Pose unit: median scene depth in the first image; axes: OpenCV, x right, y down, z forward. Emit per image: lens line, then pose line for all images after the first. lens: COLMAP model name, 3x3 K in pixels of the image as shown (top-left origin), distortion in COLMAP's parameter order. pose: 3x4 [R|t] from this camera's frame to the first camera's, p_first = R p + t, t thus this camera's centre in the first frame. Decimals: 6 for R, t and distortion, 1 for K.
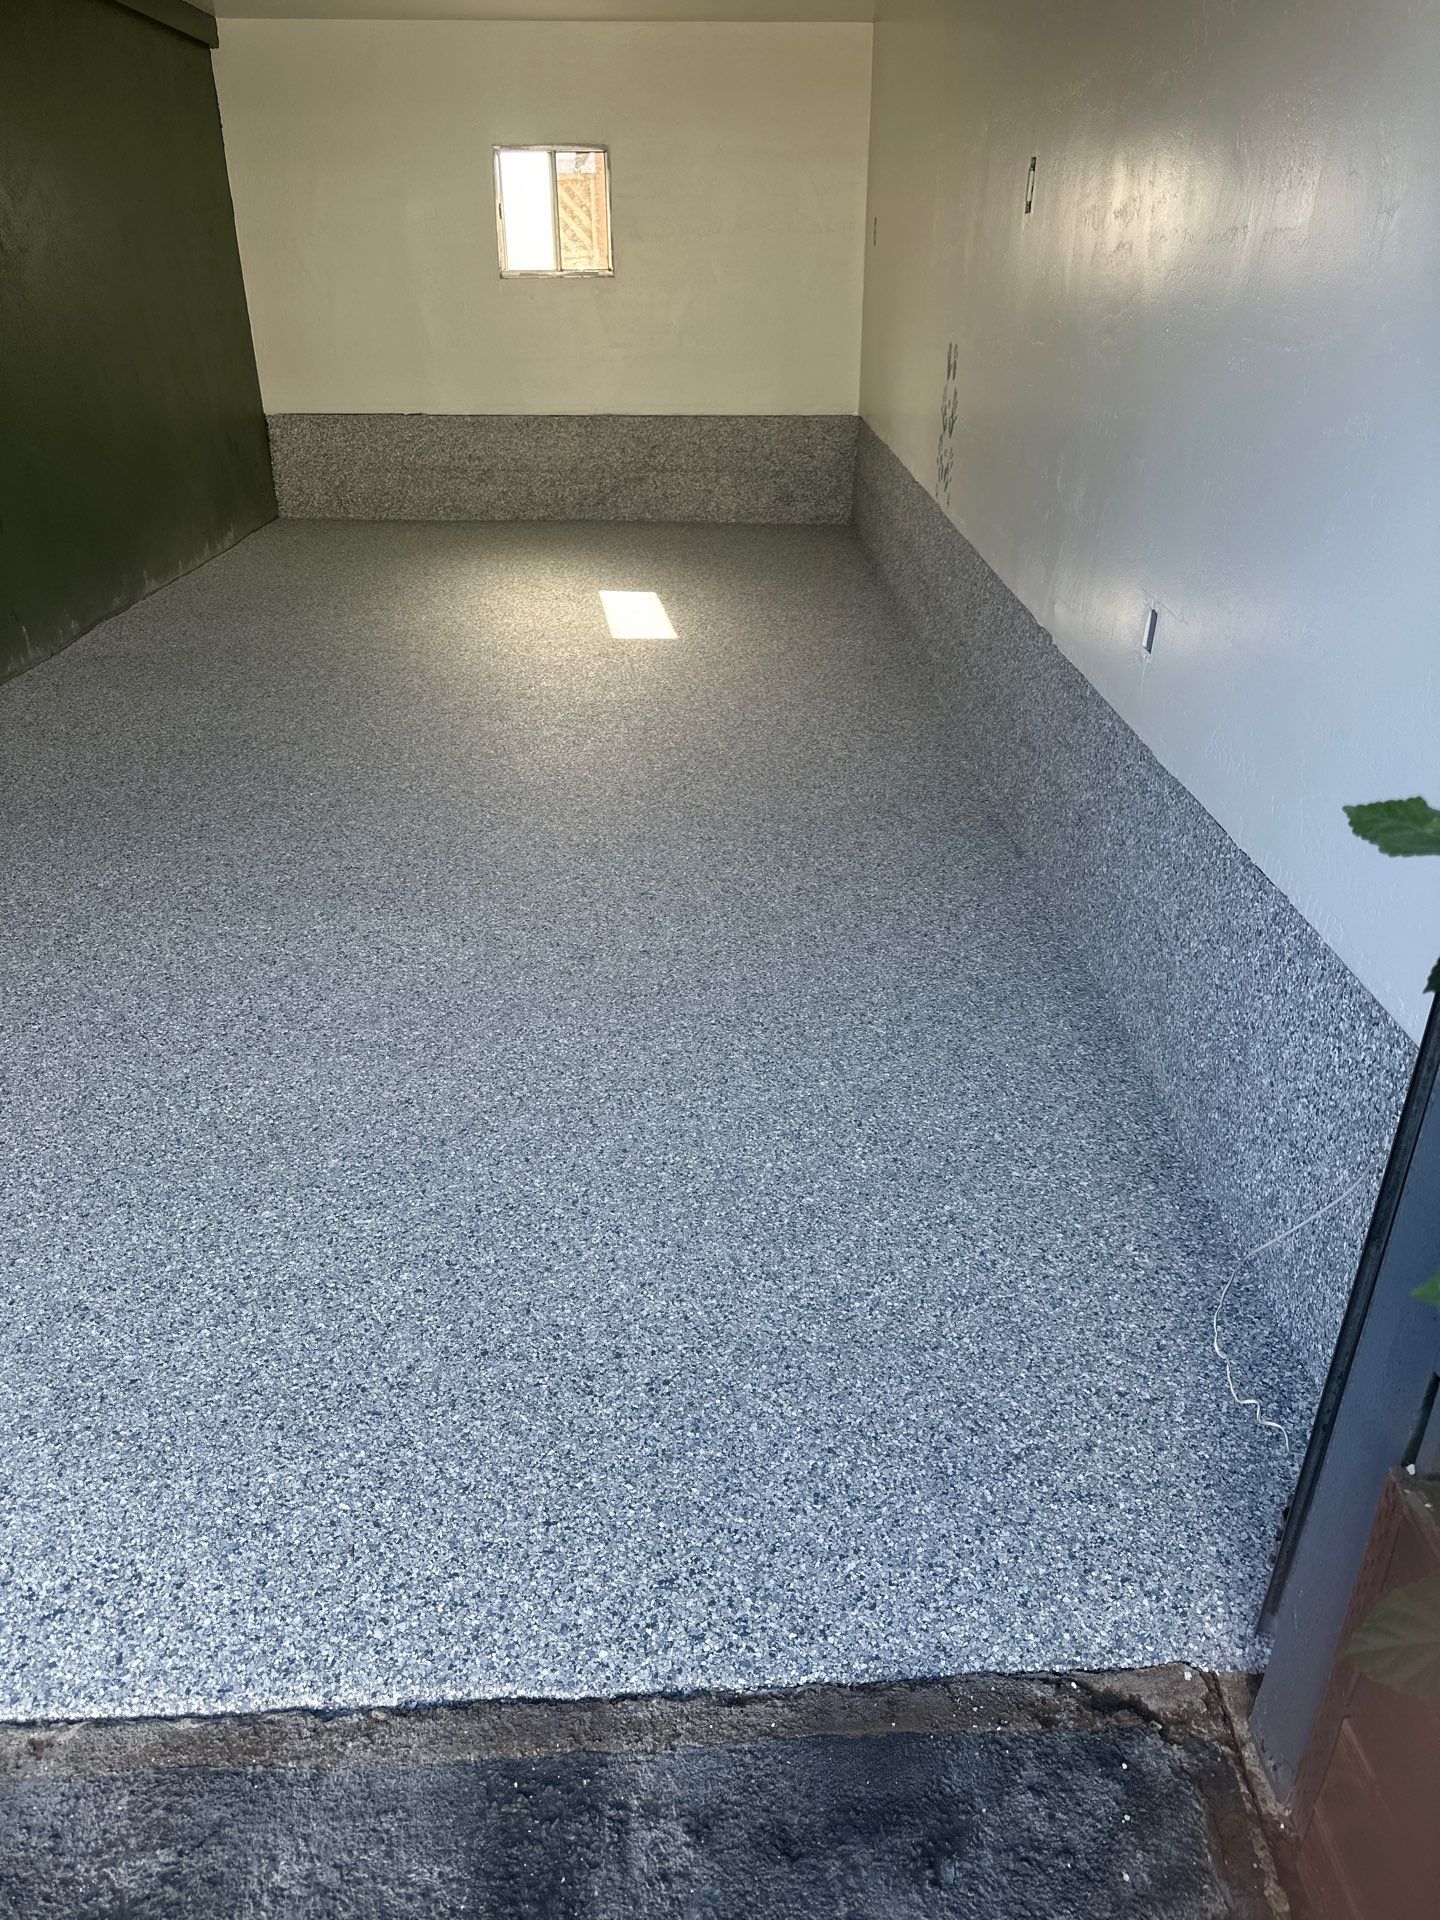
lens RADIAL K [[1356.7, 0, 732.1], [0, 1356.7, 963.7], [0, 0, 1]] dist [0.034022, -0.040009]
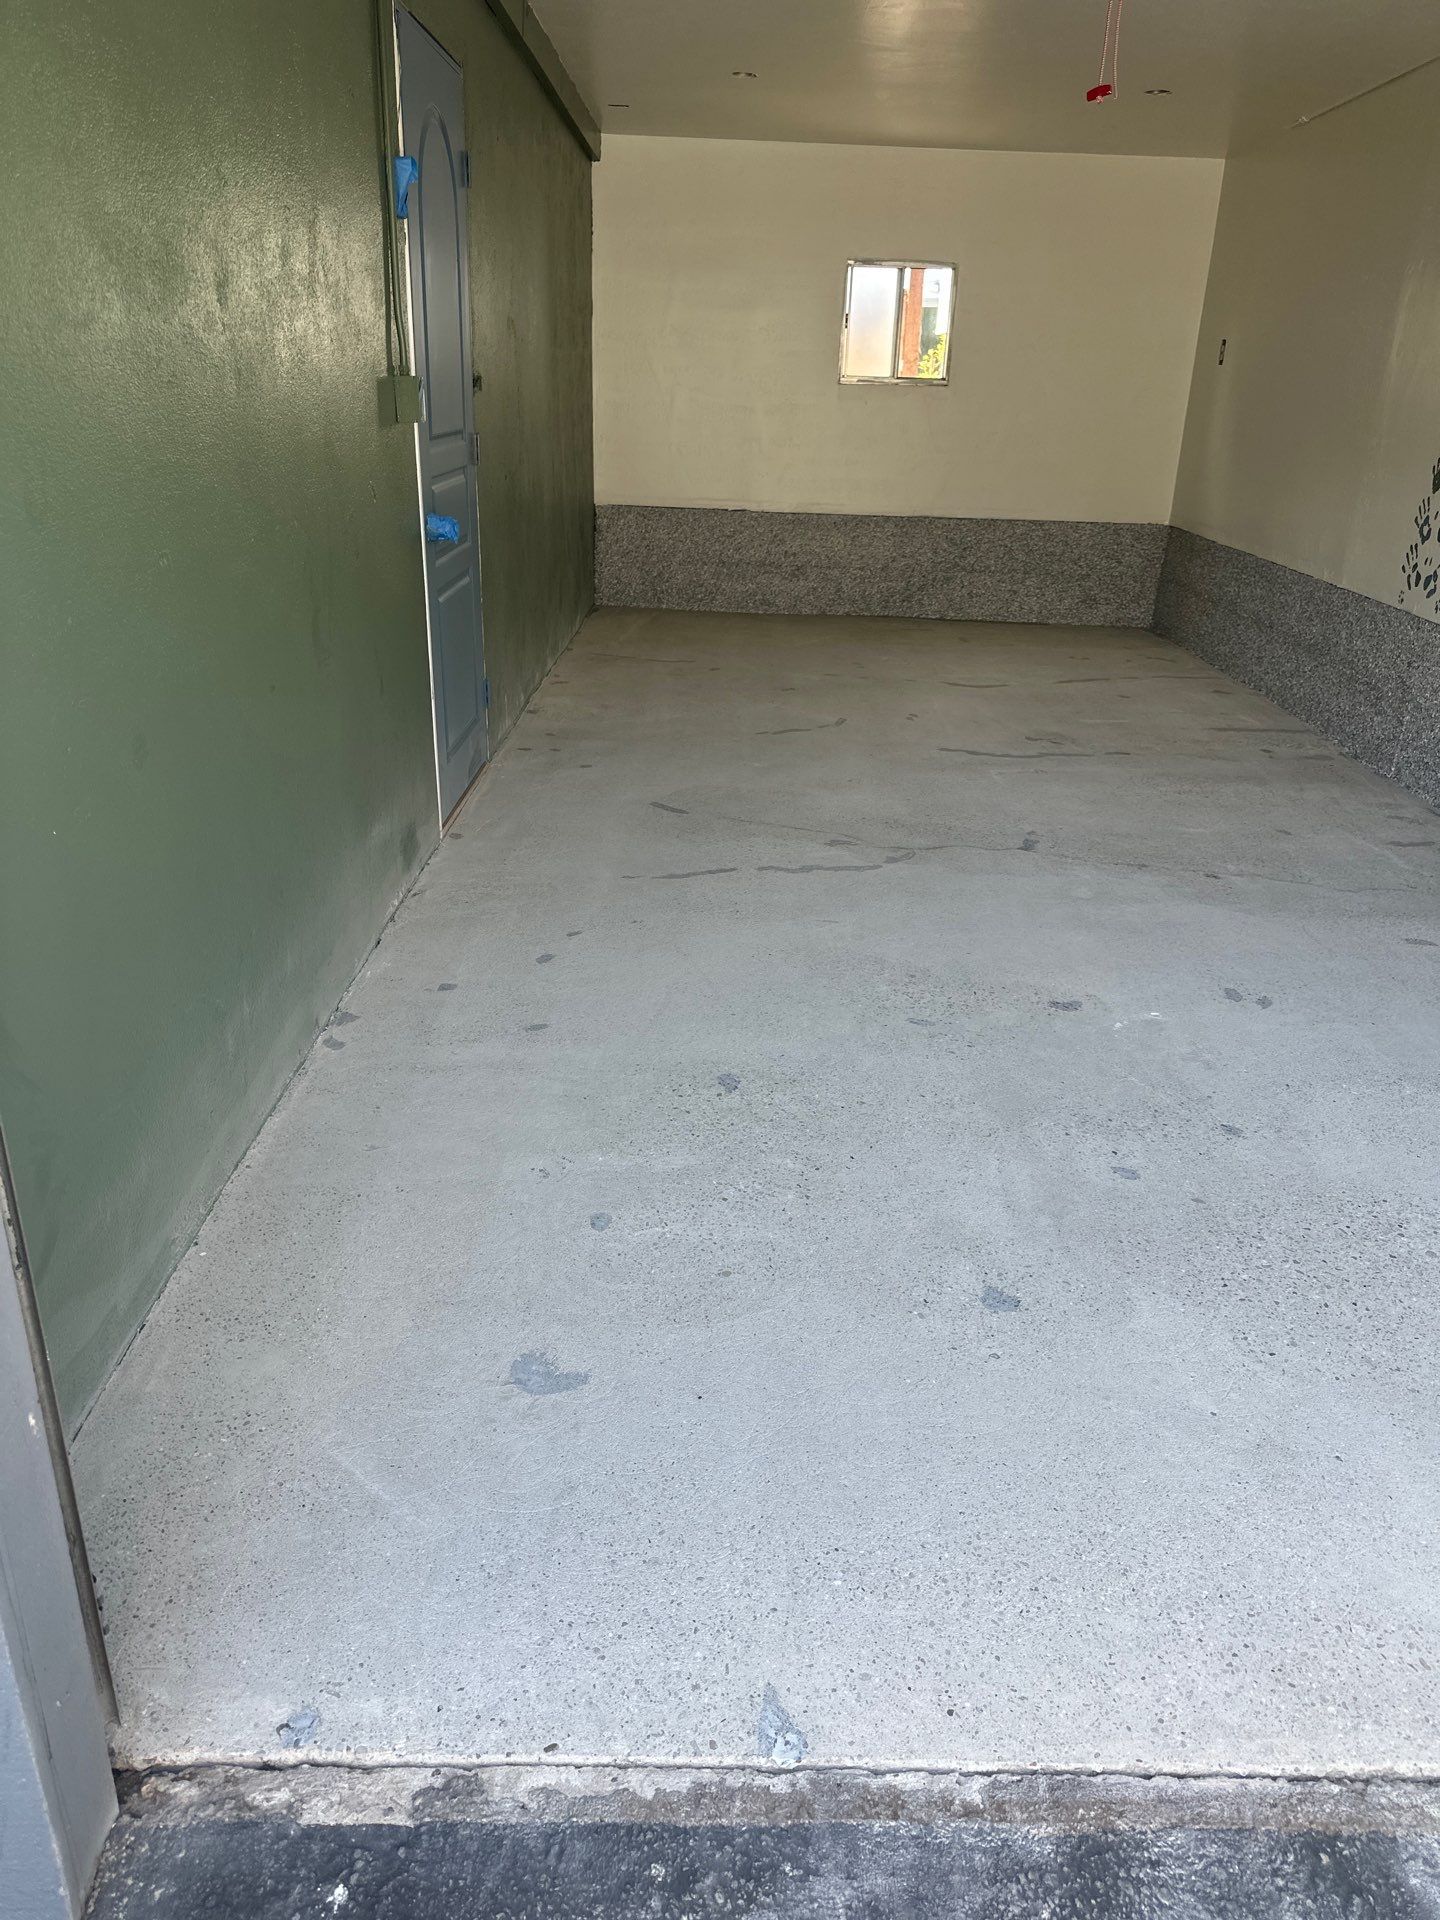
lens RADIAL K [[1353.9, 0, 736.9], [0, 1353.9, 961.9], [0, 0, 1]] dist [0.061147, -0.070120]
pose [[0.998945, 0.040852, -0.020987, -0.939981], [-0.042257, 0.996541, -0.071553, 0.059340], [0.017992, 0.072365, 0.997216, -0.027542]]
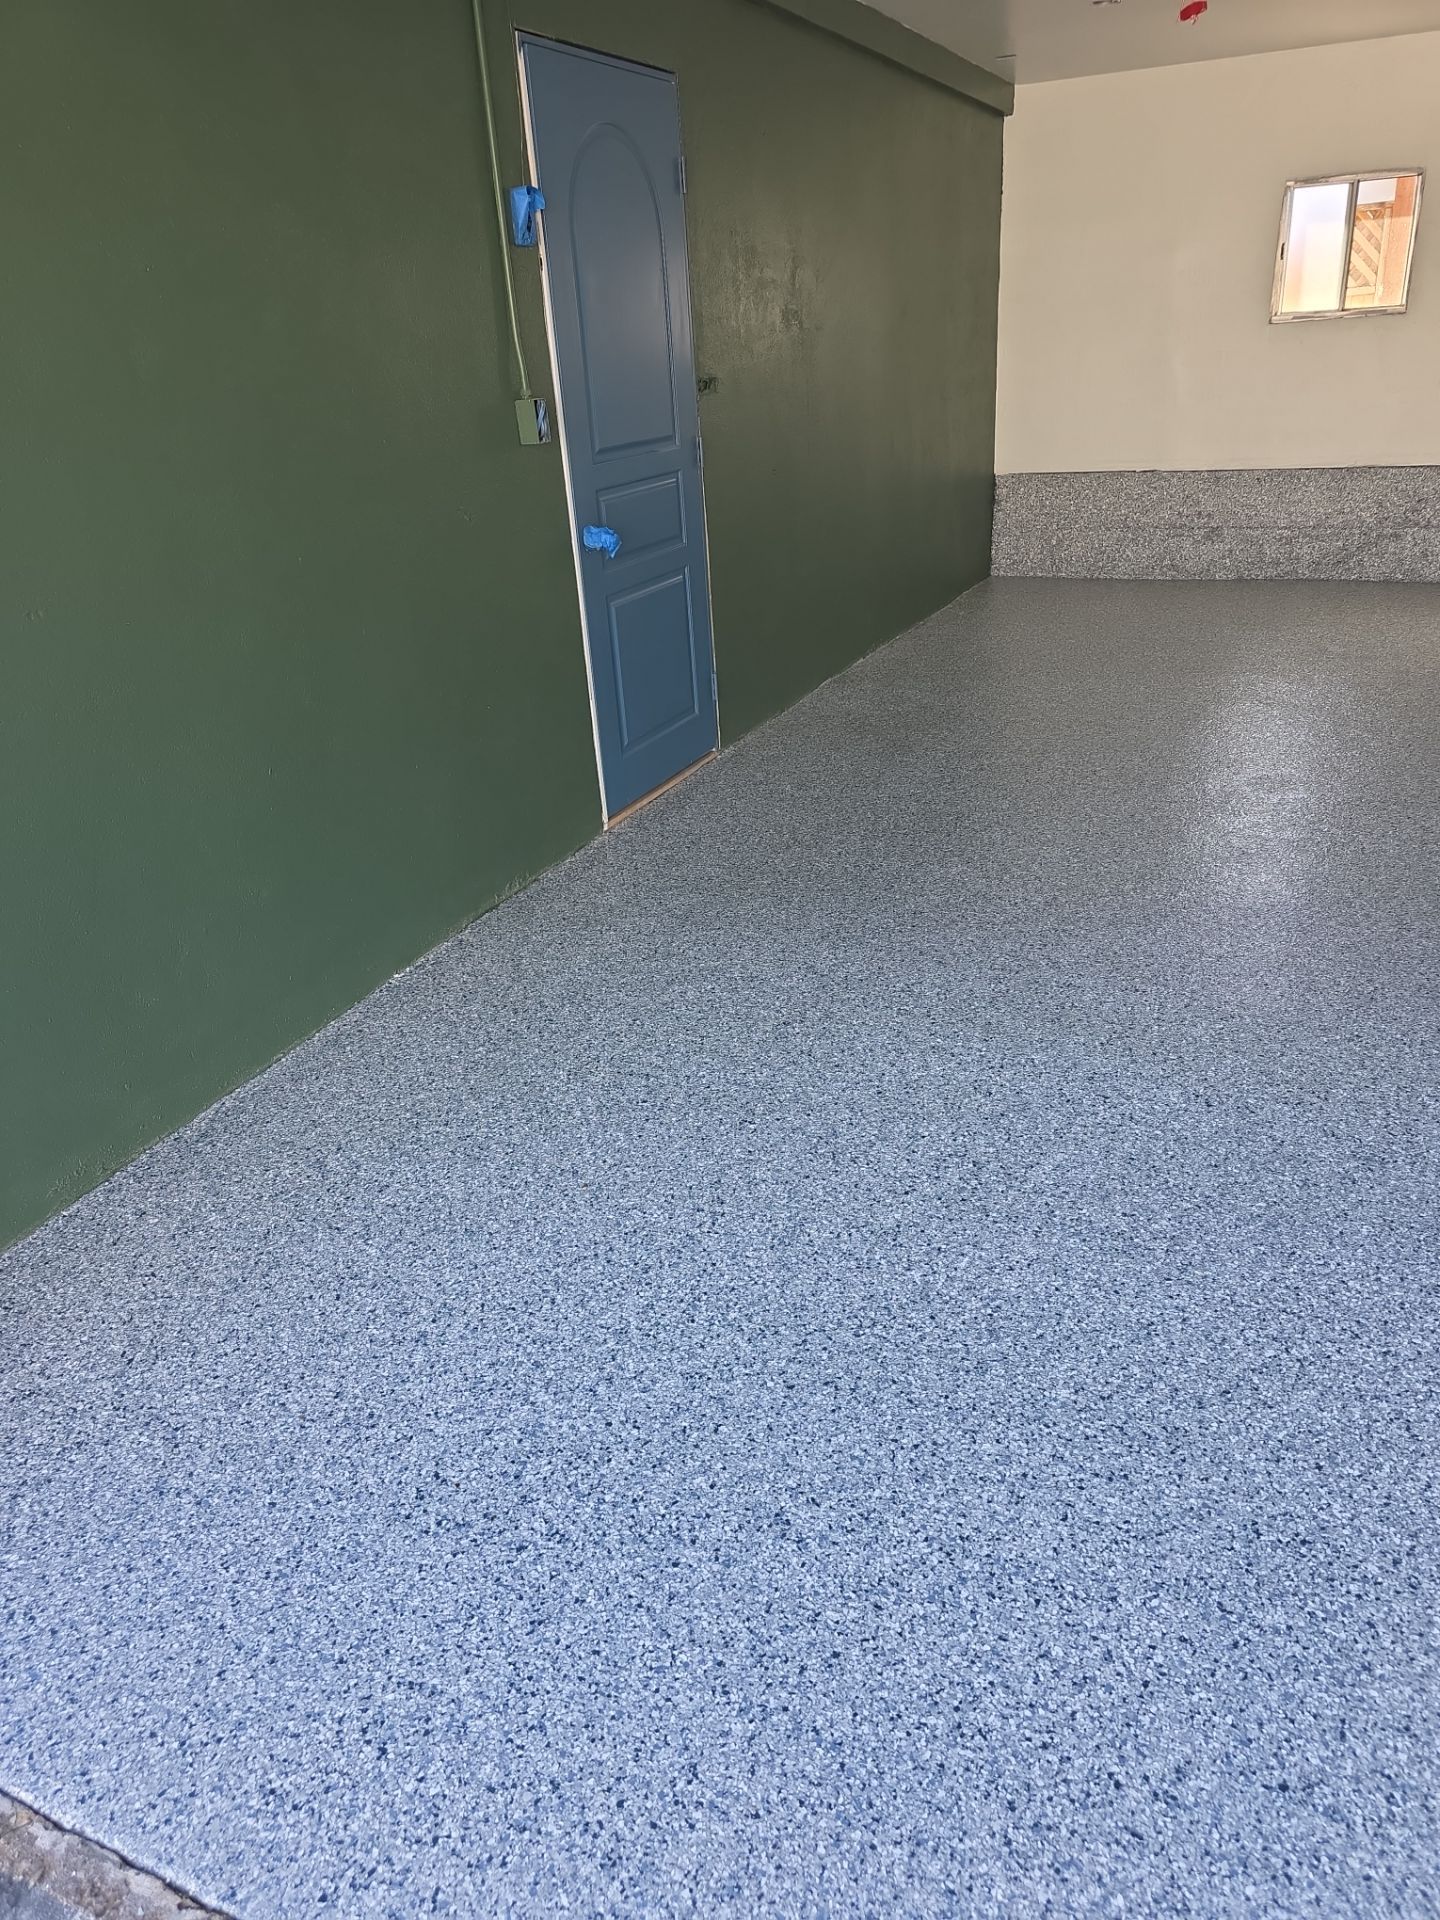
lens RADIAL K [[1303.7, 0, 718.3], [0, 1303.7, 949.5], [0, 0, 1]] dist [0.058342, -0.052058]
pose [[0.889616, 0.138048, -0.435347, -0.236096], [-0.150743, 0.988558, 0.005432, -0.130685], [0.431116, 0.060793, 0.900246, 0.239003]]
